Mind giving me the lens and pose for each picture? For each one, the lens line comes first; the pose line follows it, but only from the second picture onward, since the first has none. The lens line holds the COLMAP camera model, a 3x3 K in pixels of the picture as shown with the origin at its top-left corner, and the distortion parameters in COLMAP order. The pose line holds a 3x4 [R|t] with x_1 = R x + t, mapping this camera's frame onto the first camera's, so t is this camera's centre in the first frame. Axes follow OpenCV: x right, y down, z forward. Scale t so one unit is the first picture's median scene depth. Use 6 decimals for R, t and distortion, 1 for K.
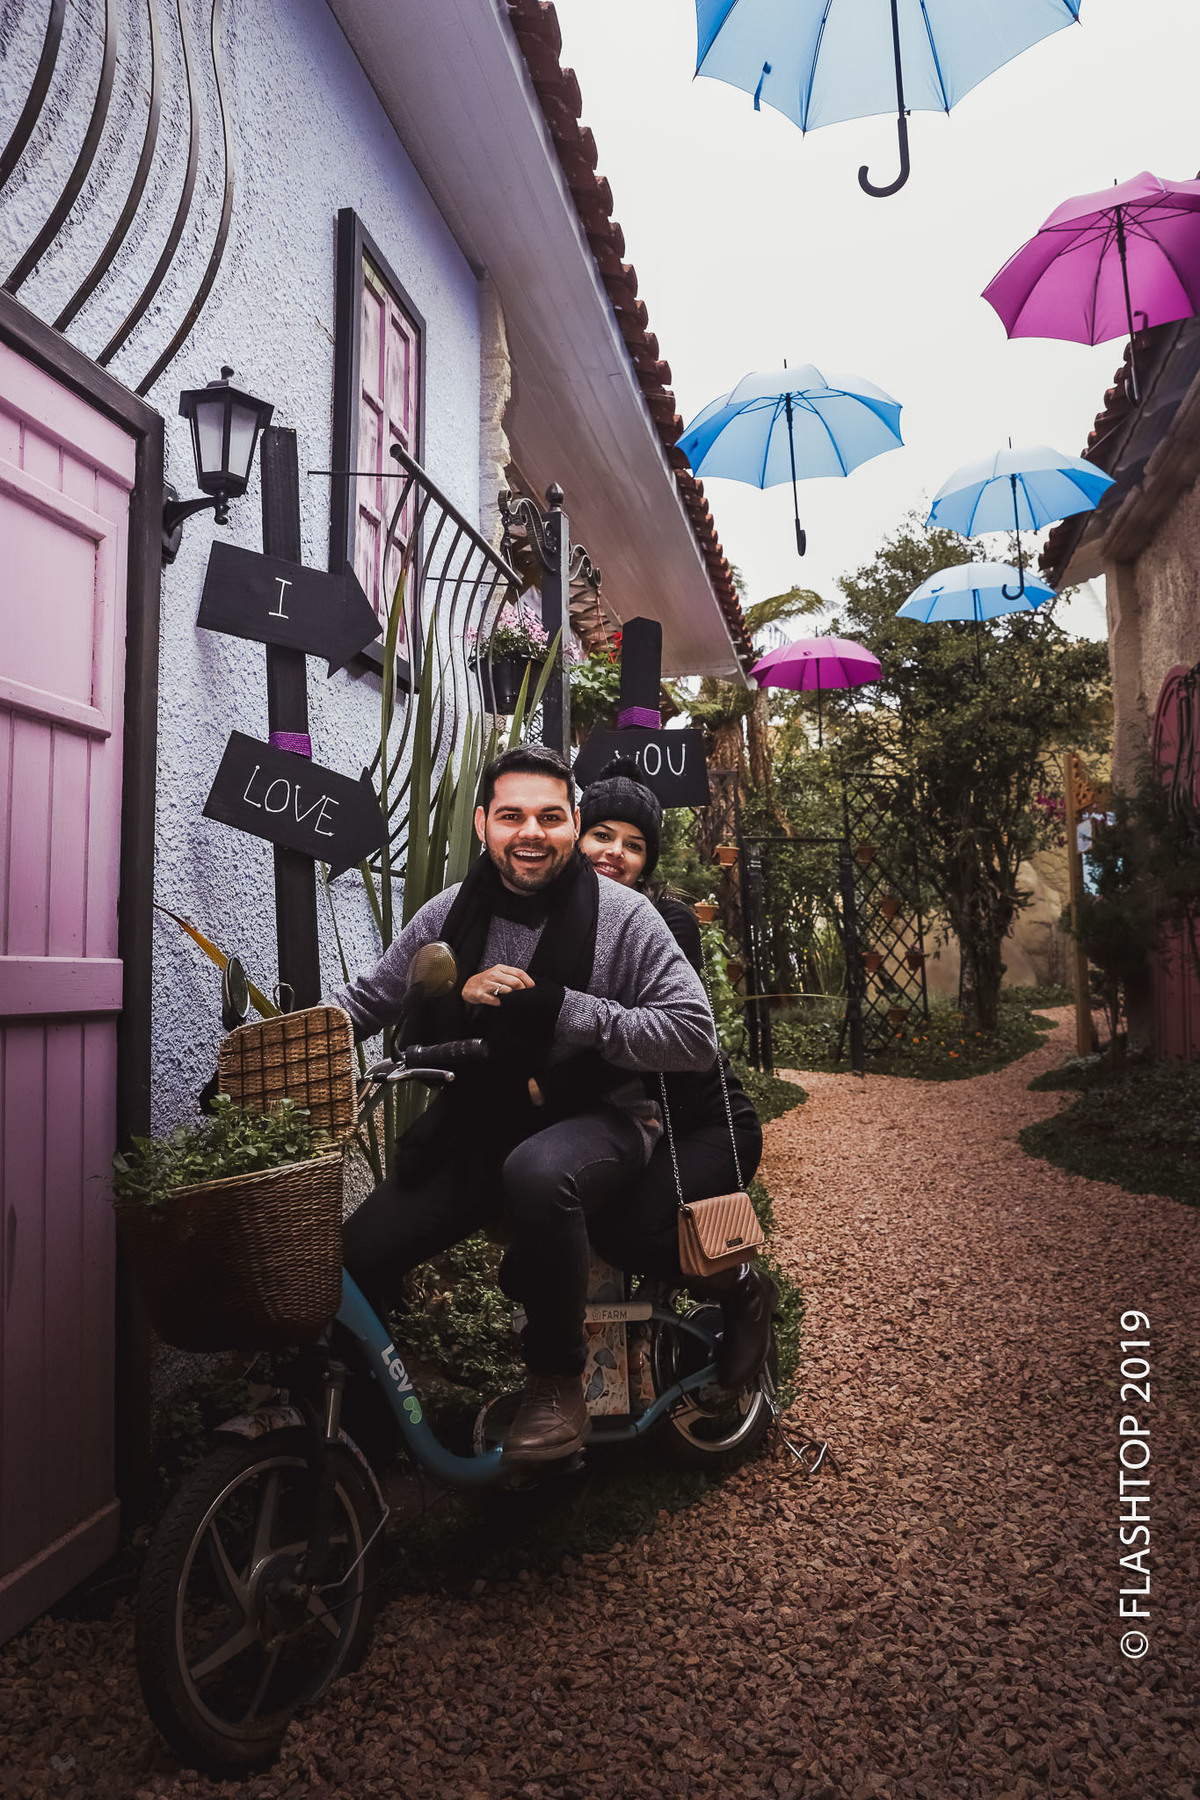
lens RADIAL K [[1227.2, 0, 600.0], [0, 1227.2, 900.0], [0, 0, 1]] dist [-0.108204, 0.084101]
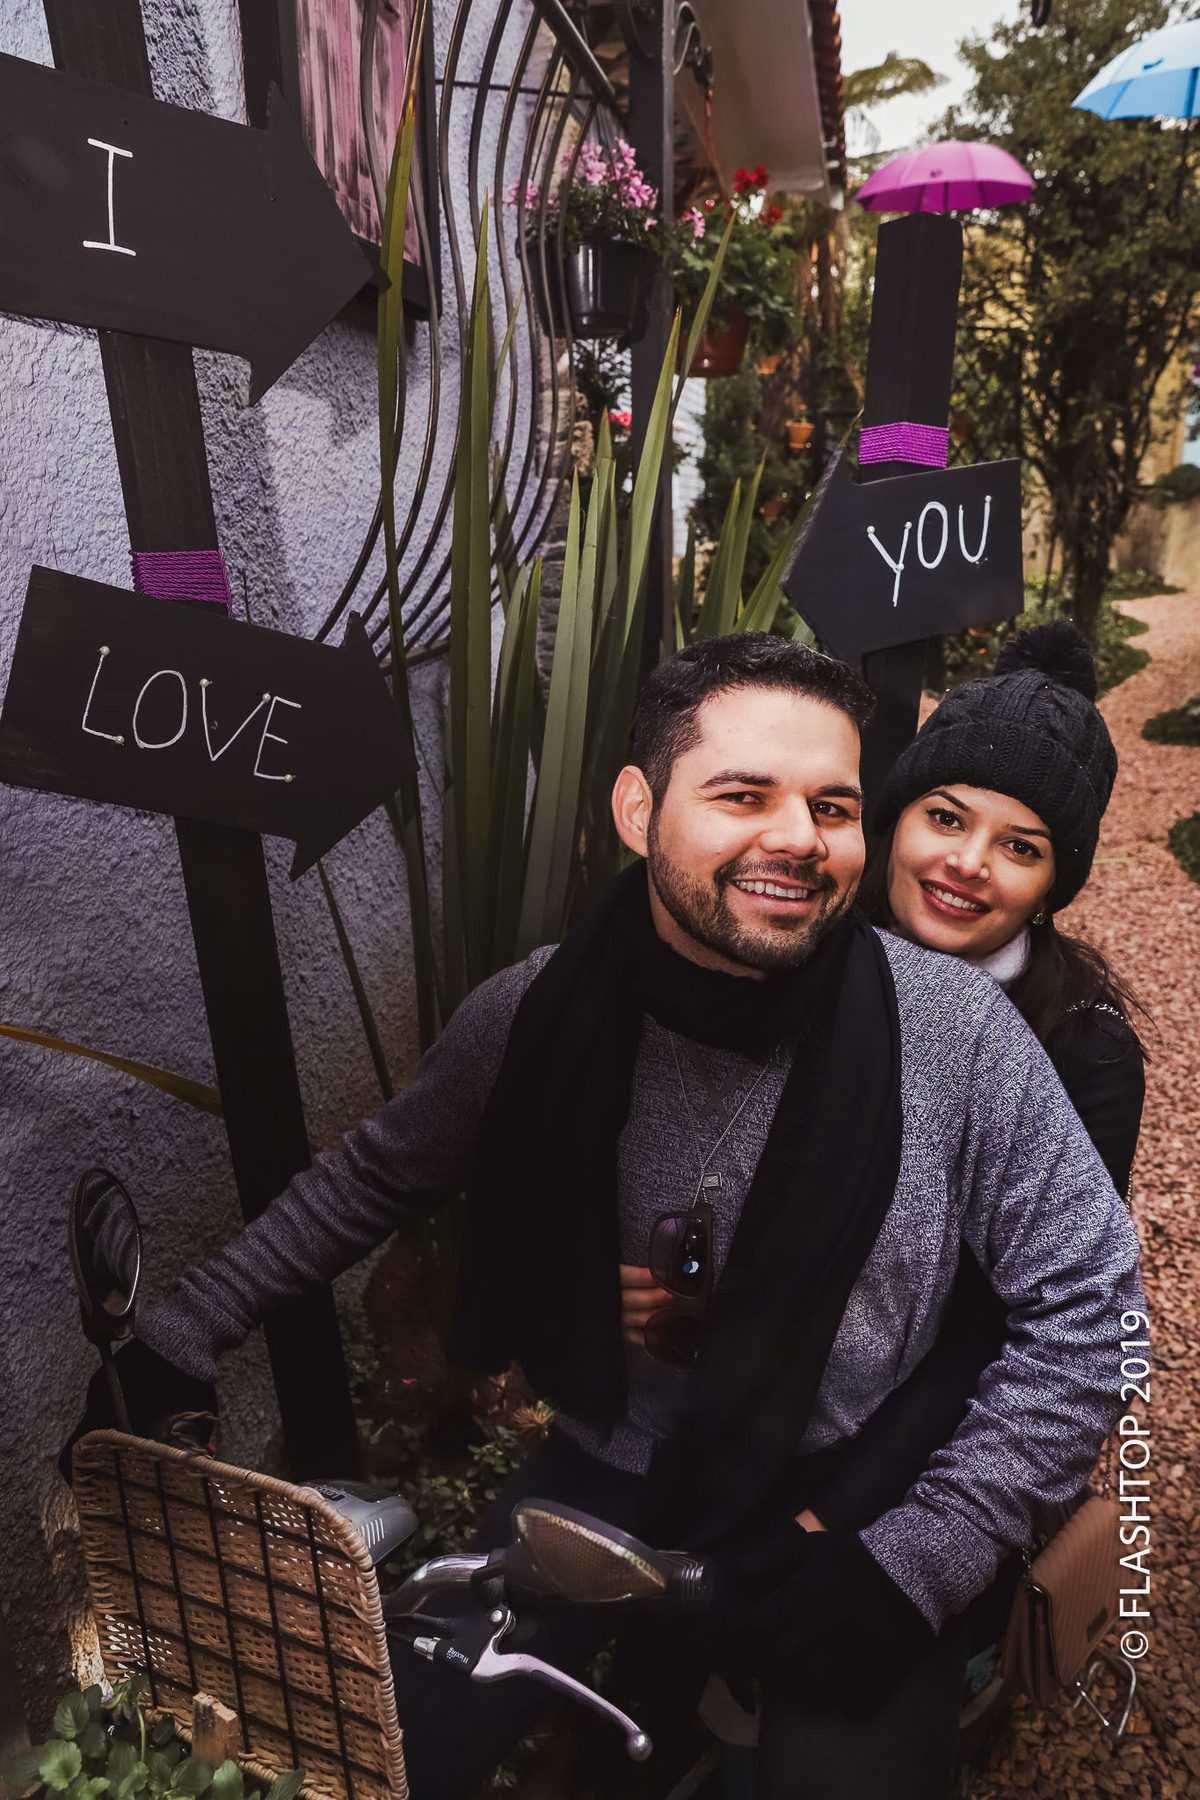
lens RADIAL K [[1301.3, 0, 572.0], [0, 1301.3, 899.5], [0, 0, 1]] dist [-0.234532, 0.183523]
pose [[0.999958, -0.001736, -0.008956, -0.033464], [0.004838, 0.933199, 0.359328, -0.050985], [0.007734, -0.359356, 0.933169, 0.158674]]
